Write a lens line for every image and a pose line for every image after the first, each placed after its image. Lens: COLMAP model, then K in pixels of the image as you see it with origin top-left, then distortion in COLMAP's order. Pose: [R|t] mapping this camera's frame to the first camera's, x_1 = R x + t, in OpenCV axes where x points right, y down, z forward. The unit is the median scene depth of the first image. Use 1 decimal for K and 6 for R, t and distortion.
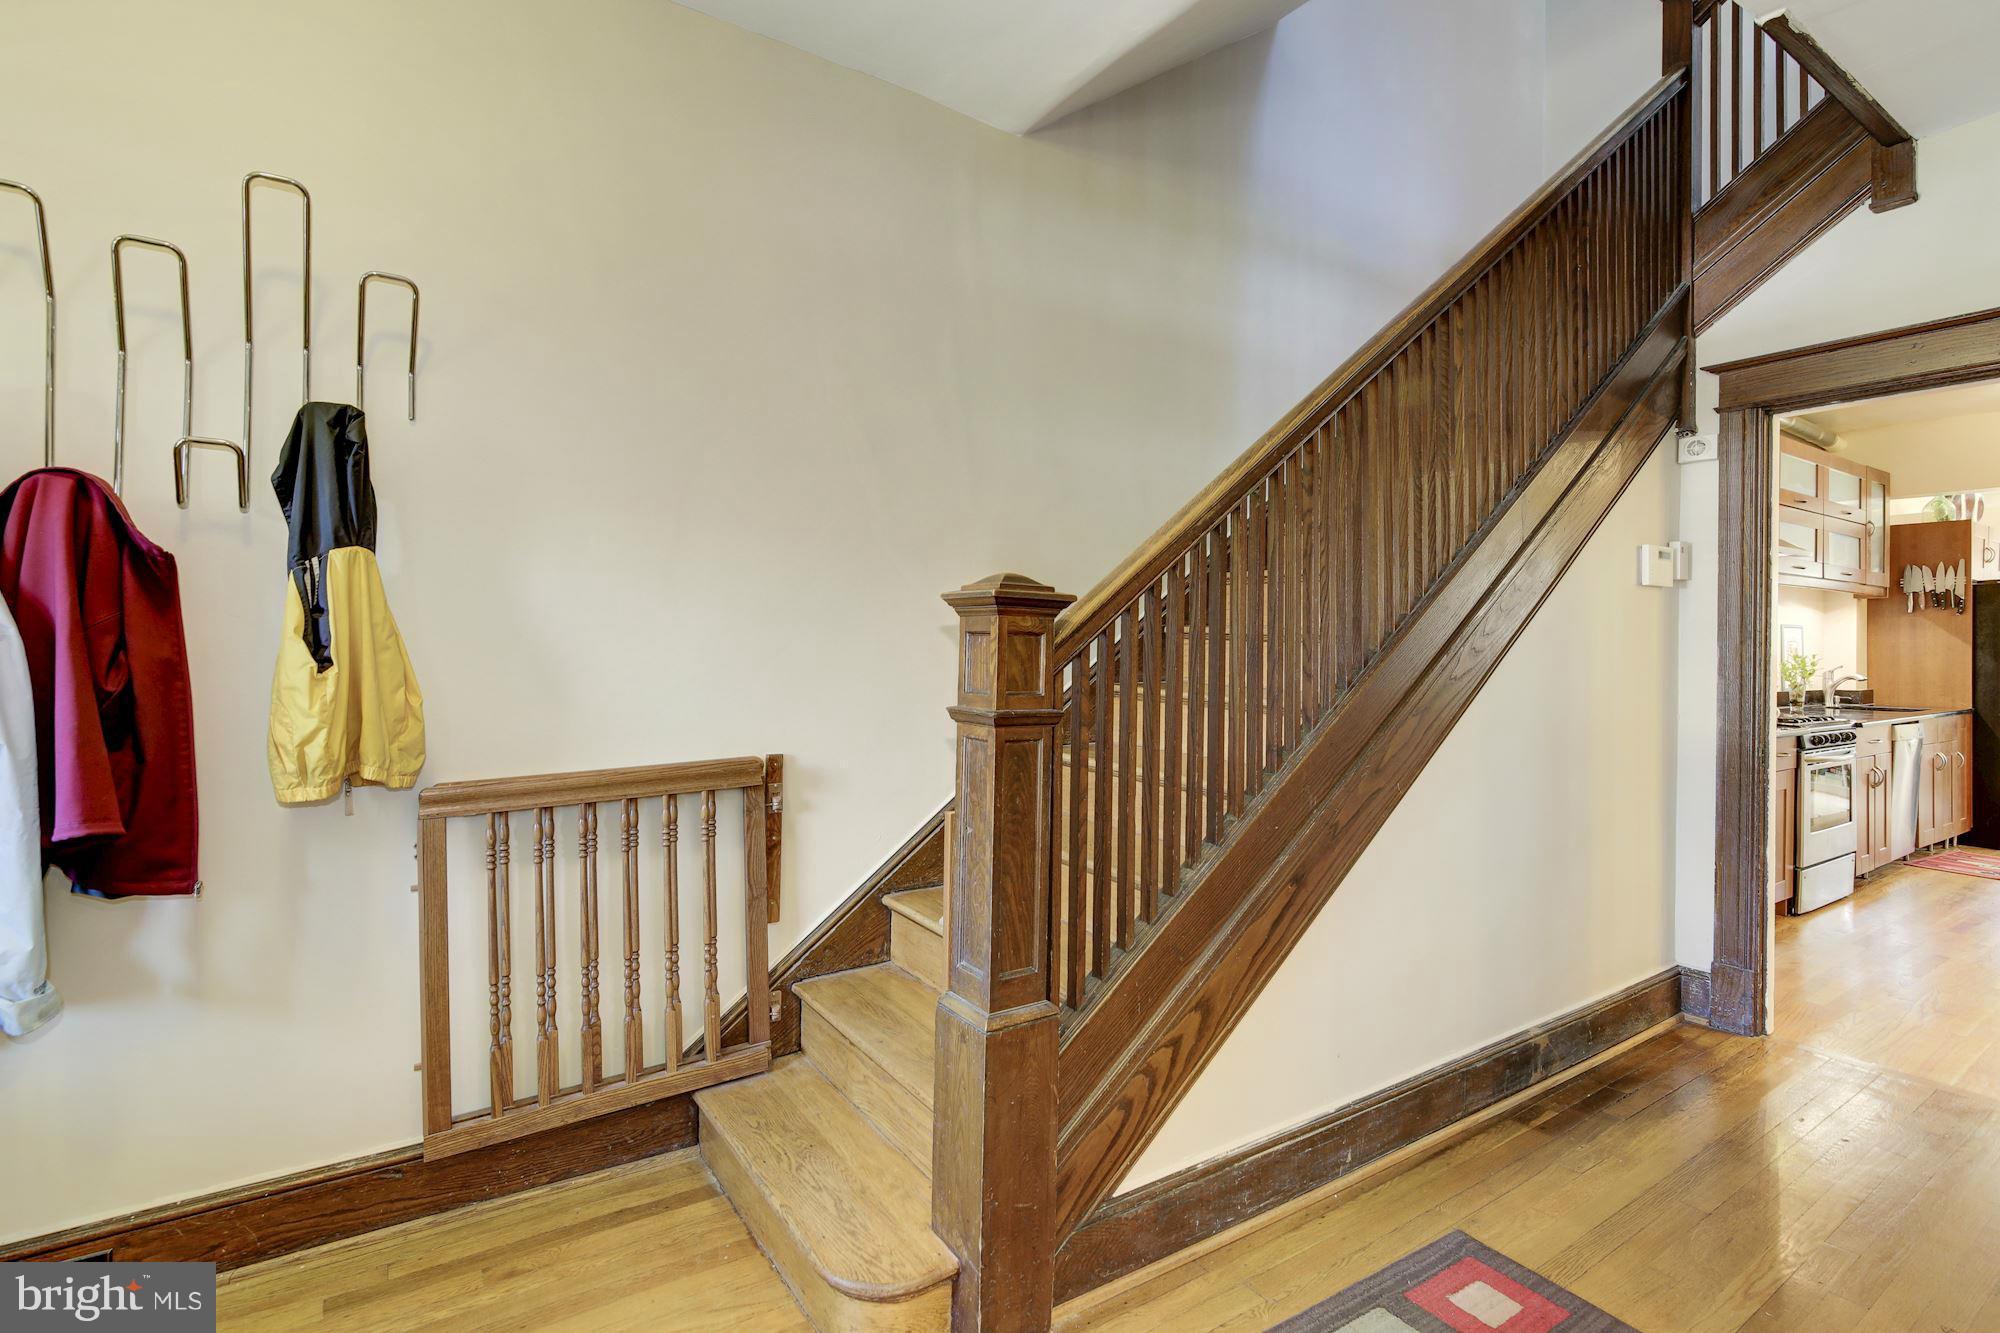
lens RADIAL K [[914.6, 0, 979.8], [0, 914.6, 650.0], [0, 0, 1]] dist [-0.003960, 0.000224]
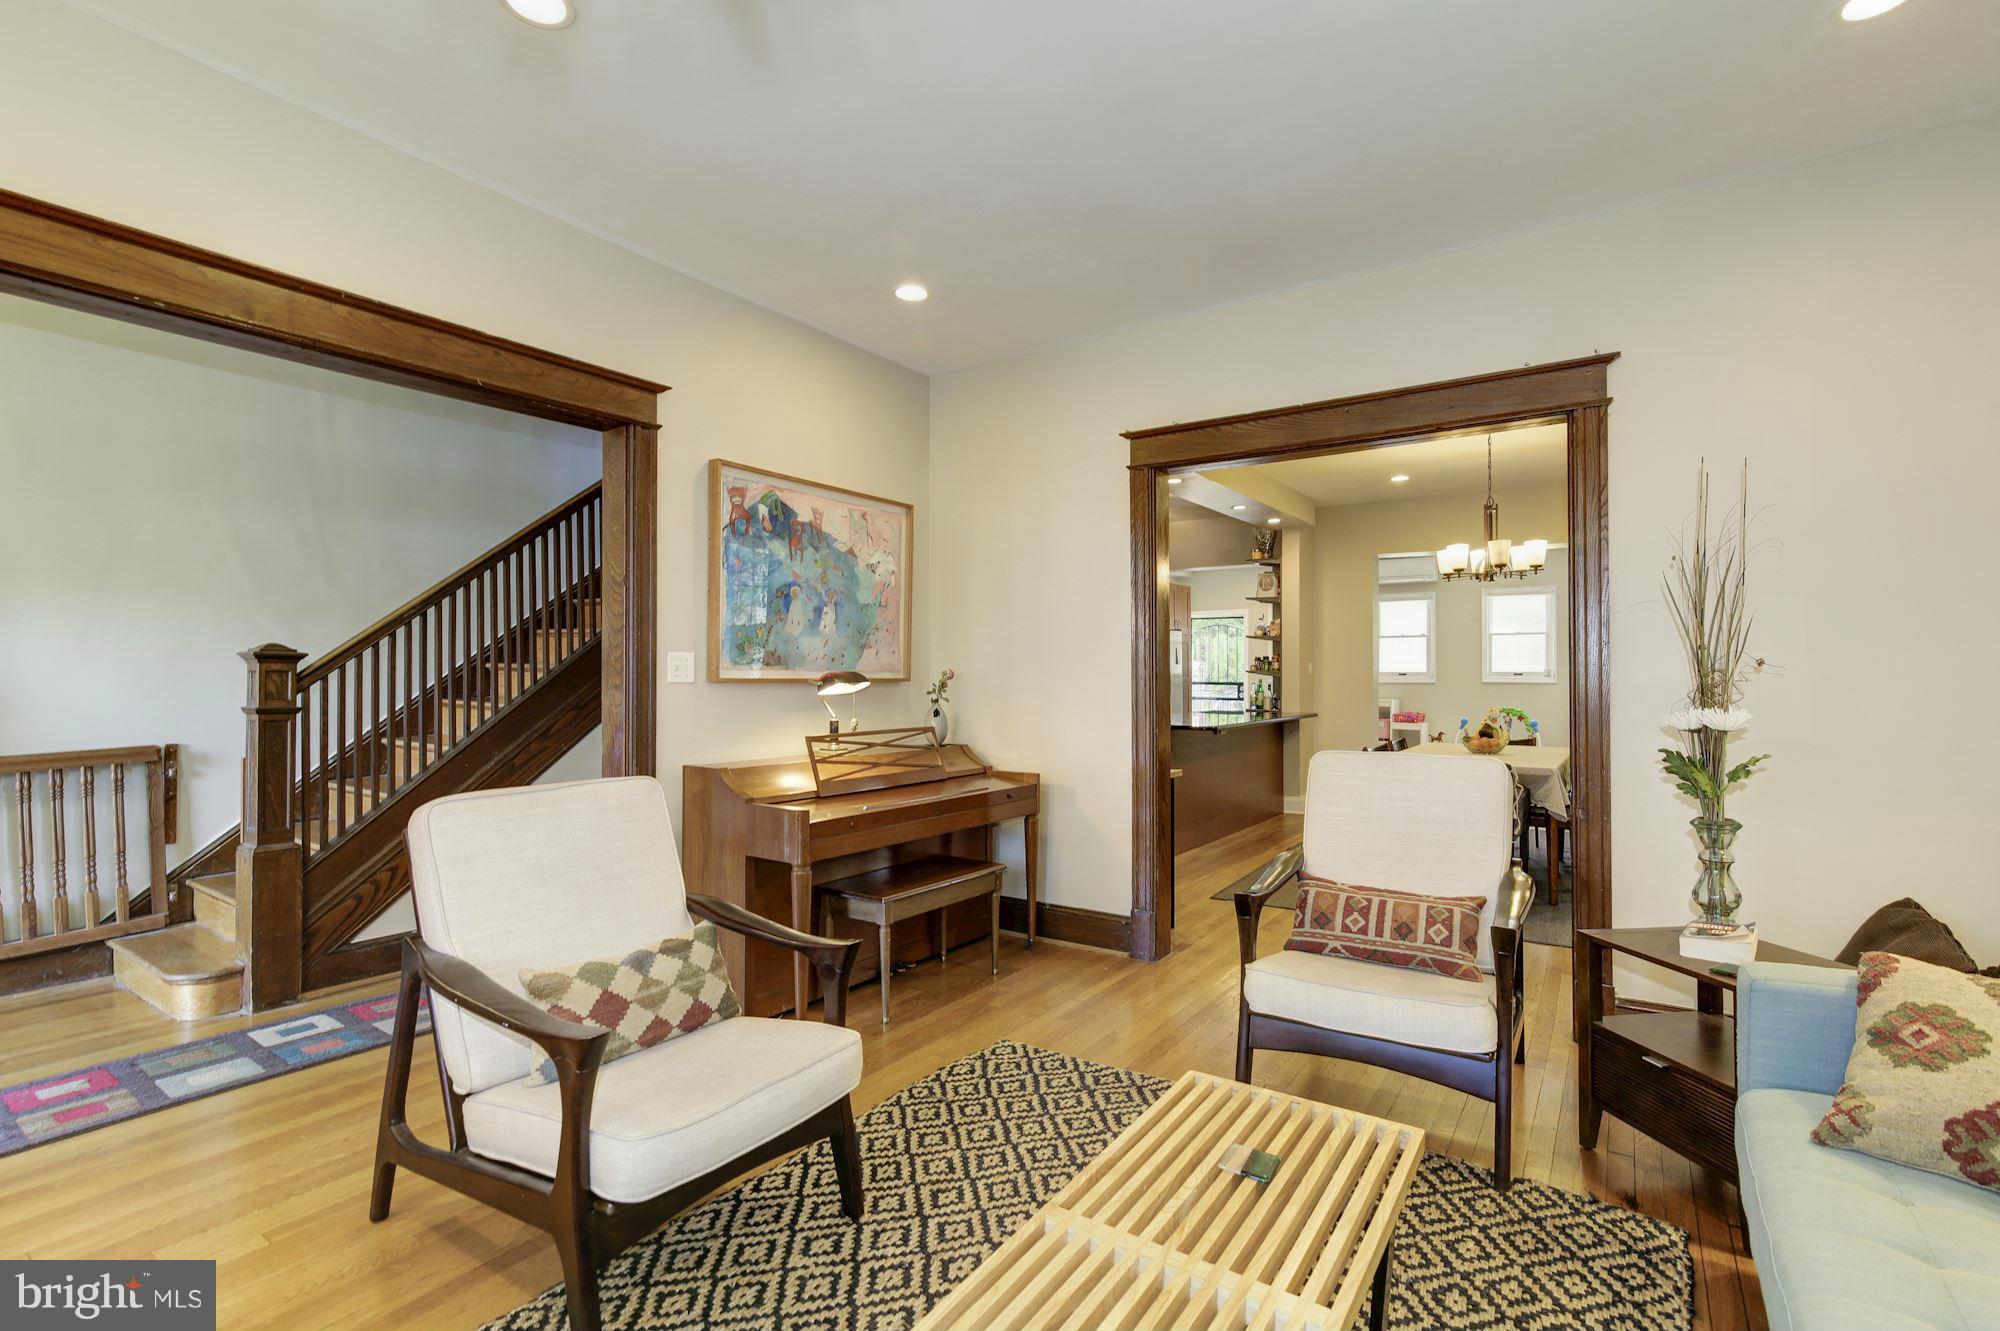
lens RADIAL K [[914.6, 0, 965.1], [0, 914.6, 677.3], [0, 0, 1]] dist [-0.003960, 0.000224]
pose [[0.934147, -0.010444, 0.356737, 0.558981], [0.011939, 0.999927, -0.001989, 0.013686], [-0.356690, 0.006117, 0.934203, -1.120151]]
